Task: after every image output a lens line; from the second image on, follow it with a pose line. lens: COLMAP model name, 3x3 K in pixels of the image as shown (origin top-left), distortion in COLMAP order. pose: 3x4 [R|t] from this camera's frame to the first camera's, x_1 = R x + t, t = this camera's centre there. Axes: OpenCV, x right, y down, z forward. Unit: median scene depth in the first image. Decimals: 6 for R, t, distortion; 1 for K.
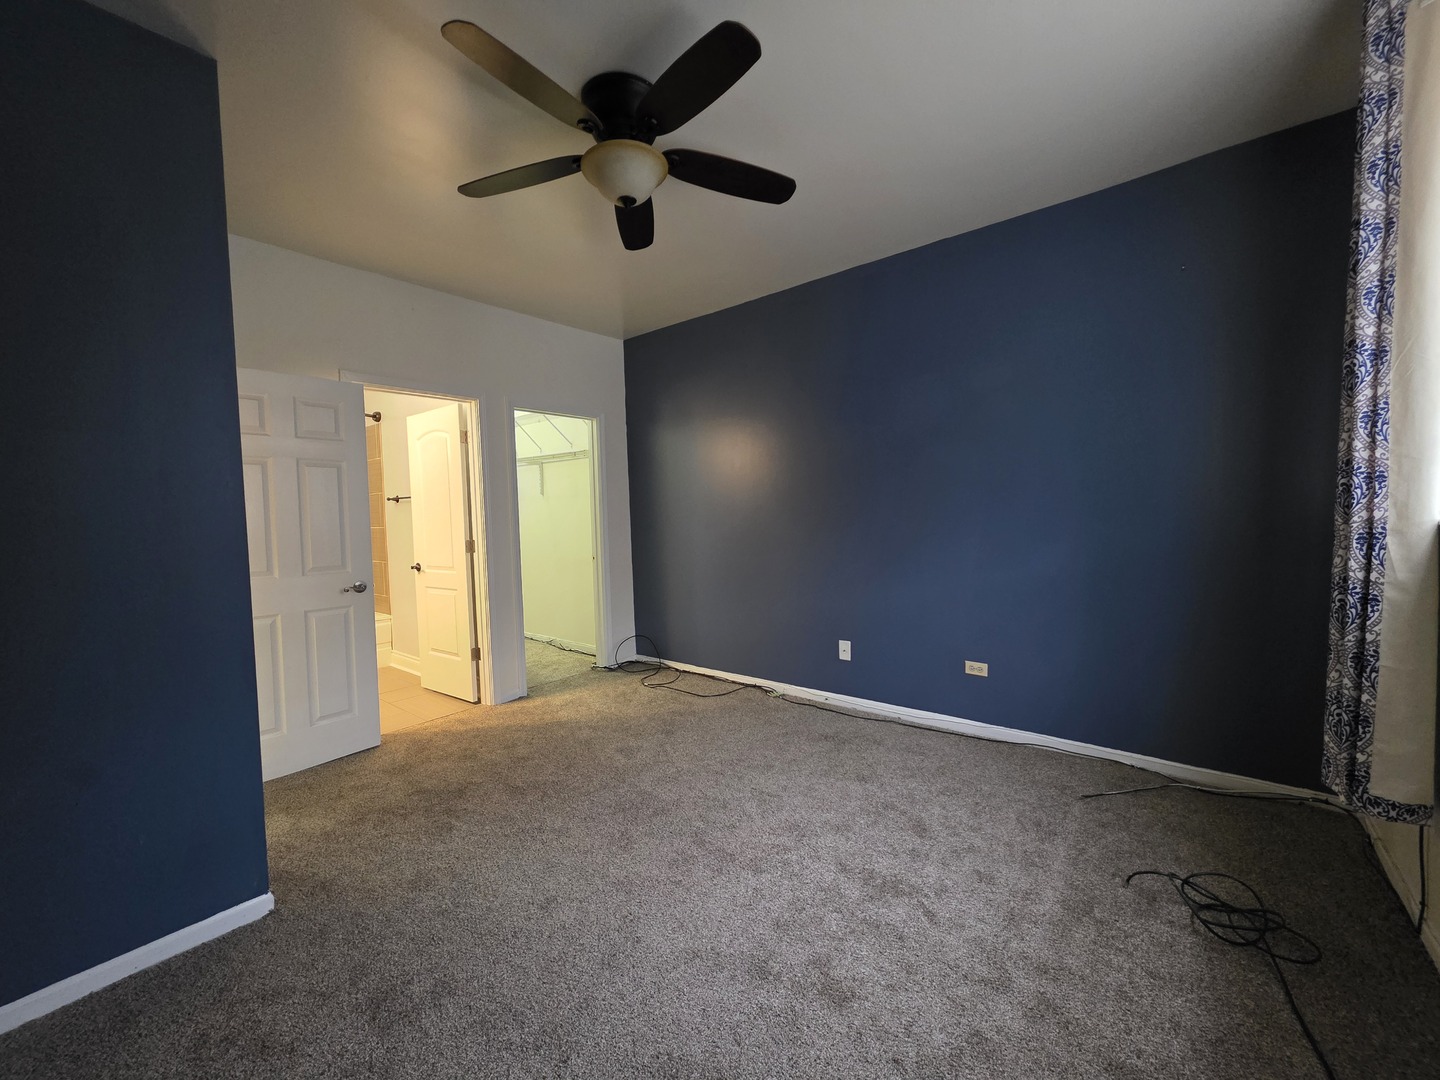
lens RADIAL K [[575.3, 0, 714.2], [0, 575.3, 537.5], [0, 0, 1]] dist [0.002835, -0.000514]
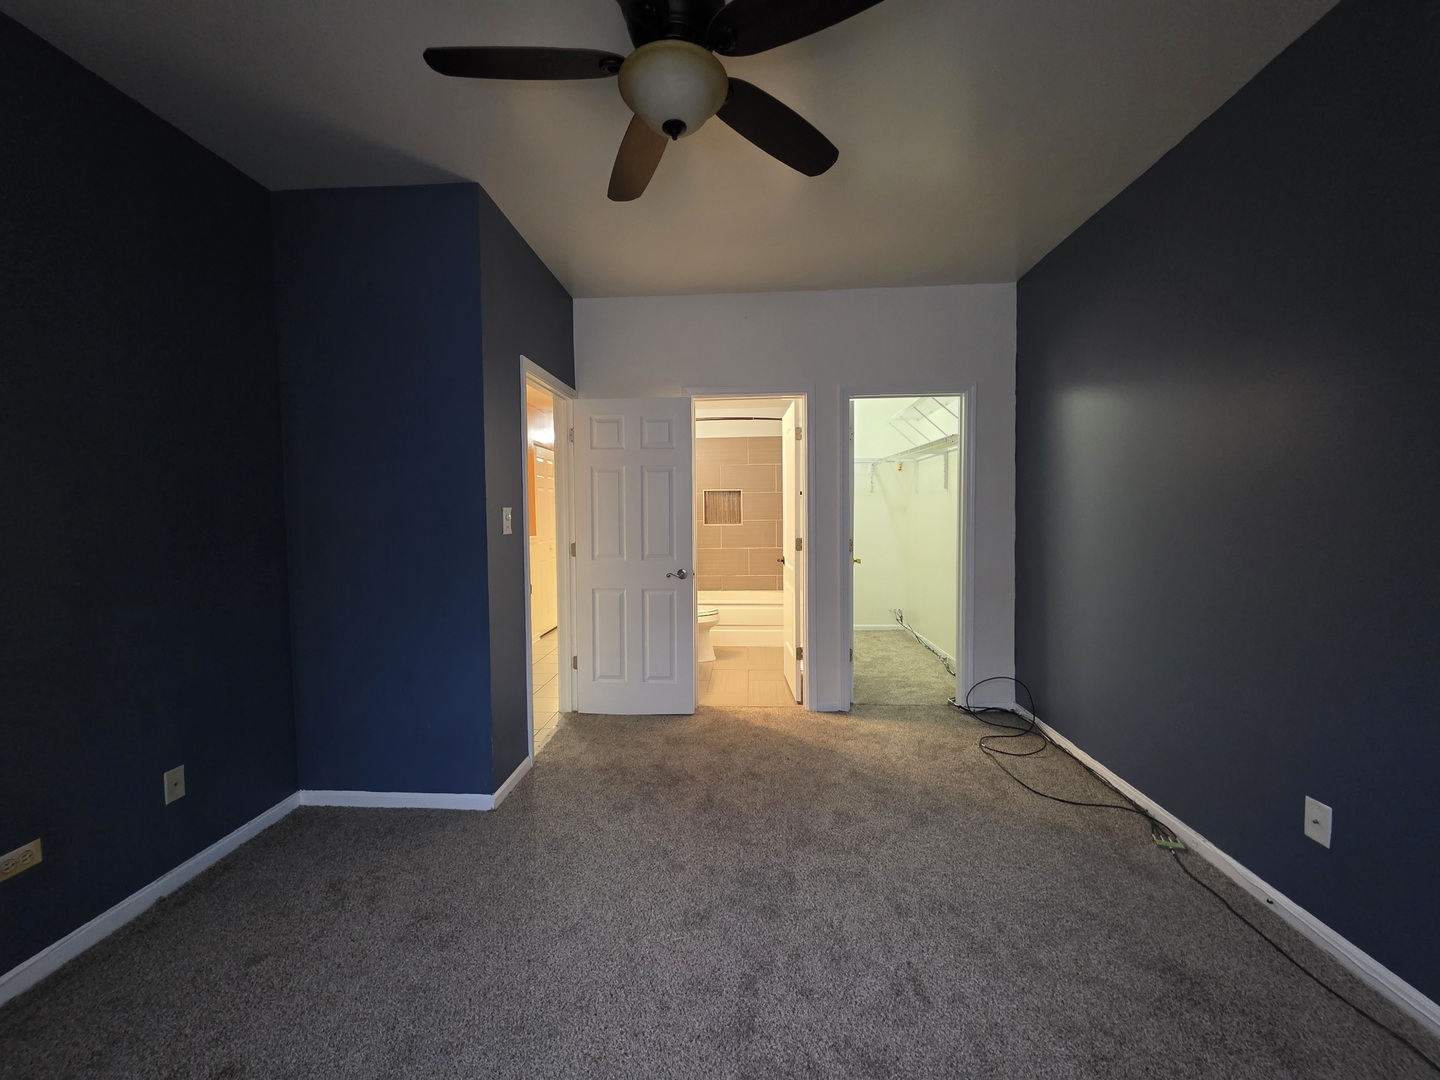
lens RADIAL K [[575.3, 0, 718.9], [0, 575.3, 536.8], [0, 0, 1]] dist [0.002835, -0.000514]
pose [[0.589203, 0.060390, -0.805725, 0.291276], [-0.045328, 0.998103, 0.041662, -0.033243], [0.806713, 0.011975, 0.590822, 0.309041]]
